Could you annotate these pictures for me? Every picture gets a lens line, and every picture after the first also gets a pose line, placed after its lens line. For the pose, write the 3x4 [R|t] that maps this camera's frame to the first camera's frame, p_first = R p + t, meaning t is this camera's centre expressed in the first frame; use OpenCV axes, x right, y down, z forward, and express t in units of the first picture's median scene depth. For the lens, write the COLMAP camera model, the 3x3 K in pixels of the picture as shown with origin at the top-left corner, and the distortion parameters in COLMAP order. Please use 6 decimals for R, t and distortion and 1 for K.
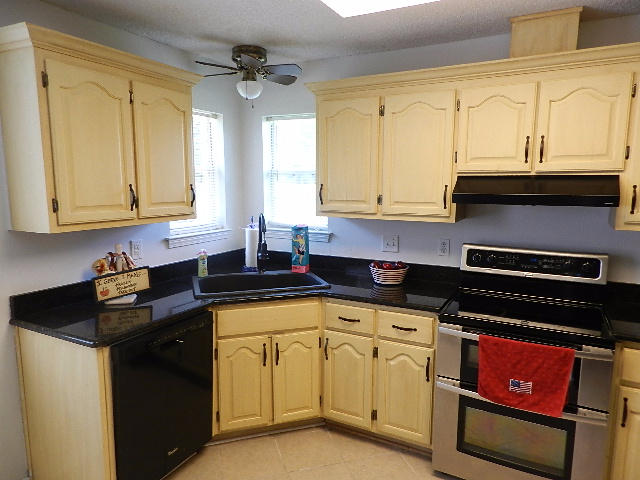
lens RADIAL K [[437.2, 0, 321.5], [0, 437.2, 241.0], [0, 0, 1]] dist [0.023617, -0.001720]
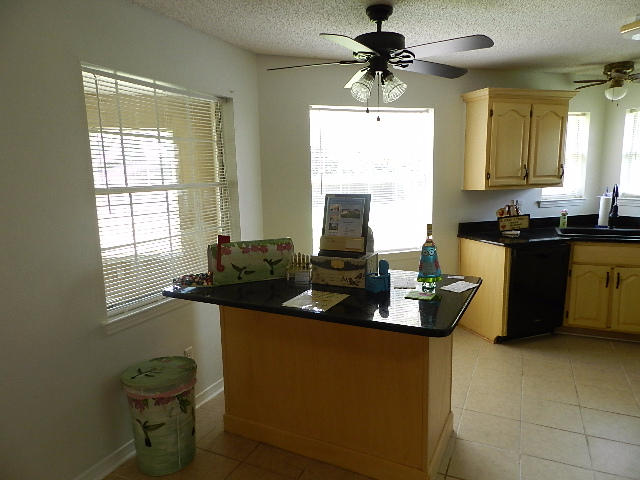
lens RADIAL K [[437.2, 0, 320.9], [0, 437.2, 240.0], [0, 0, 1]] dist [0.023617, -0.001720]
pose [[0.738922, 0.086203, -0.668254, 0.140613], [-0.069828, 0.996239, 0.051301, 0.123218], [0.670163, 0.008756, 0.742163, -0.755237]]
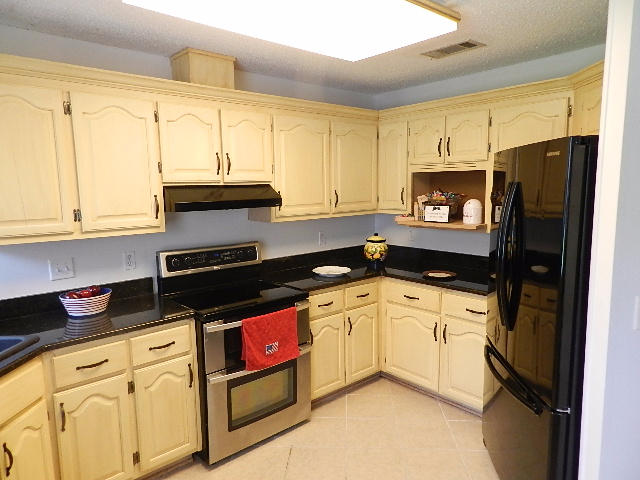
lens RADIAL K [[437.2, 0, 320.7], [0, 437.2, 241.2], [0, 0, 1]] dist [0.023617, -0.001720]
pose [[0.345202, -0.127690, 0.929801, -0.497299], [0.148886, 0.985607, 0.080078, -0.045229], [-0.926644, 0.110791, 0.359245, 0.284797]]
